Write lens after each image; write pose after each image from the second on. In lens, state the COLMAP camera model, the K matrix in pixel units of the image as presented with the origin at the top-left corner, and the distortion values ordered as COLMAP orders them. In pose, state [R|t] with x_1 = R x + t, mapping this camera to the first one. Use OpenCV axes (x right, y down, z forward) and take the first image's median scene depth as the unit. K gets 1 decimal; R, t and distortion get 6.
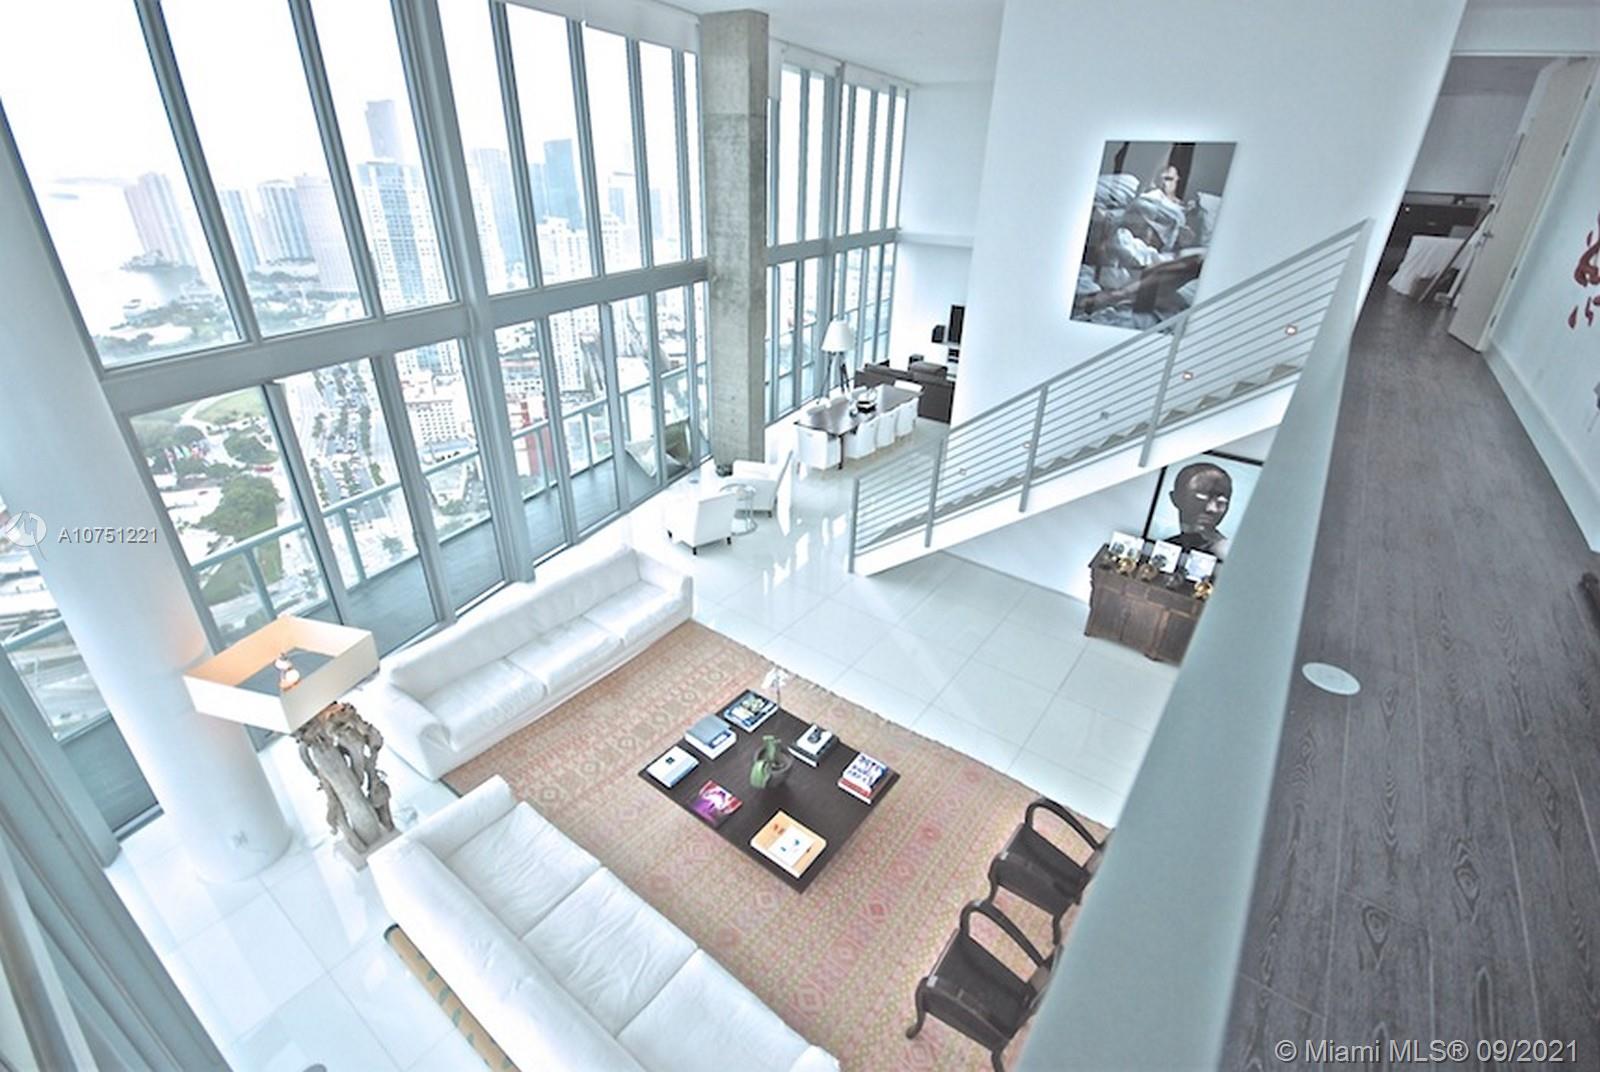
lens RADIAL K [[697.4, 0, 804.4], [0, 697.4, 528.0], [0, 0, 1]] dist [-0.001498, -0.000496]
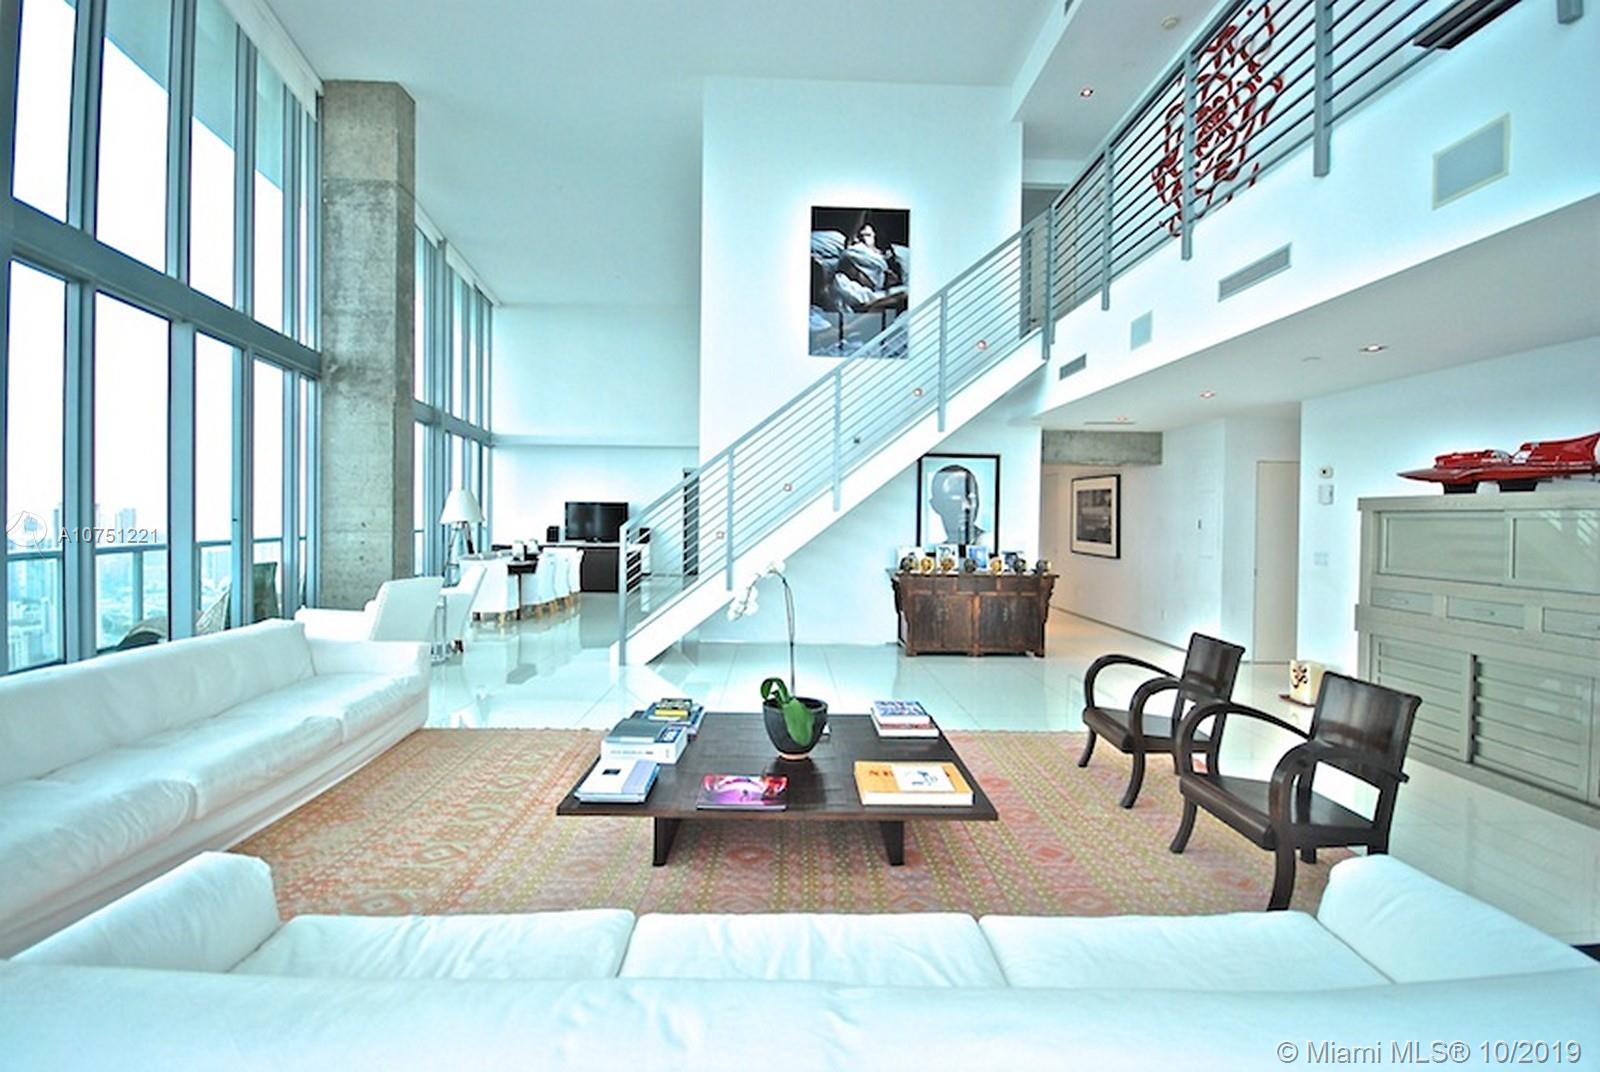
lens RADIAL K [[697.4, 0, 804.4], [0, 697.4, 528.0], [0, 0, 1]] dist [-0.001498, -0.000496]
pose [[0.787692, -0.031524, 0.615262, -0.310315], [0.290056, 0.900052, -0.325229, 0.305417], [-0.543515, 0.434641, 0.718107, 0.395569]]
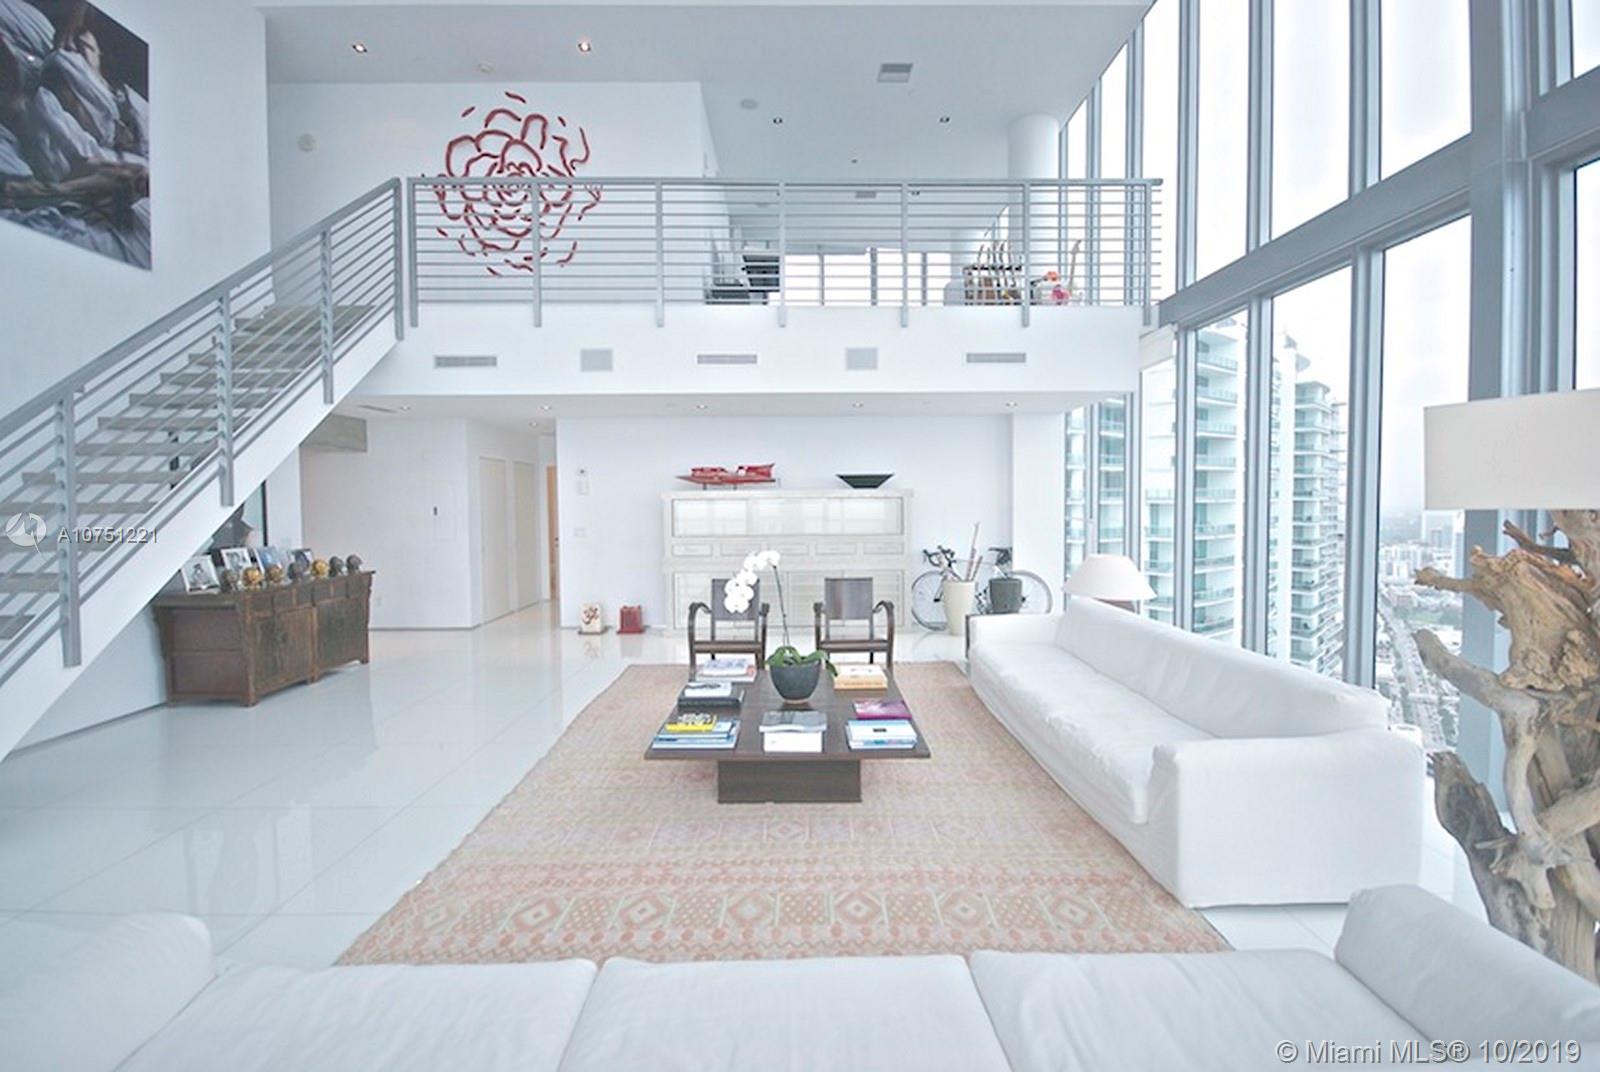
lens RADIAL K [[704.0, 0, 800.0], [0, 704.0, 536.0], [0, 0, 1]] dist [-0.002372, -0.012020]
pose [[-0.597022, -0.066732, 0.799444, -0.500589], [0.355039, 0.871648, 0.337900, -0.030984], [-0.719383, 0.485568, -0.496701, 1.023731]]
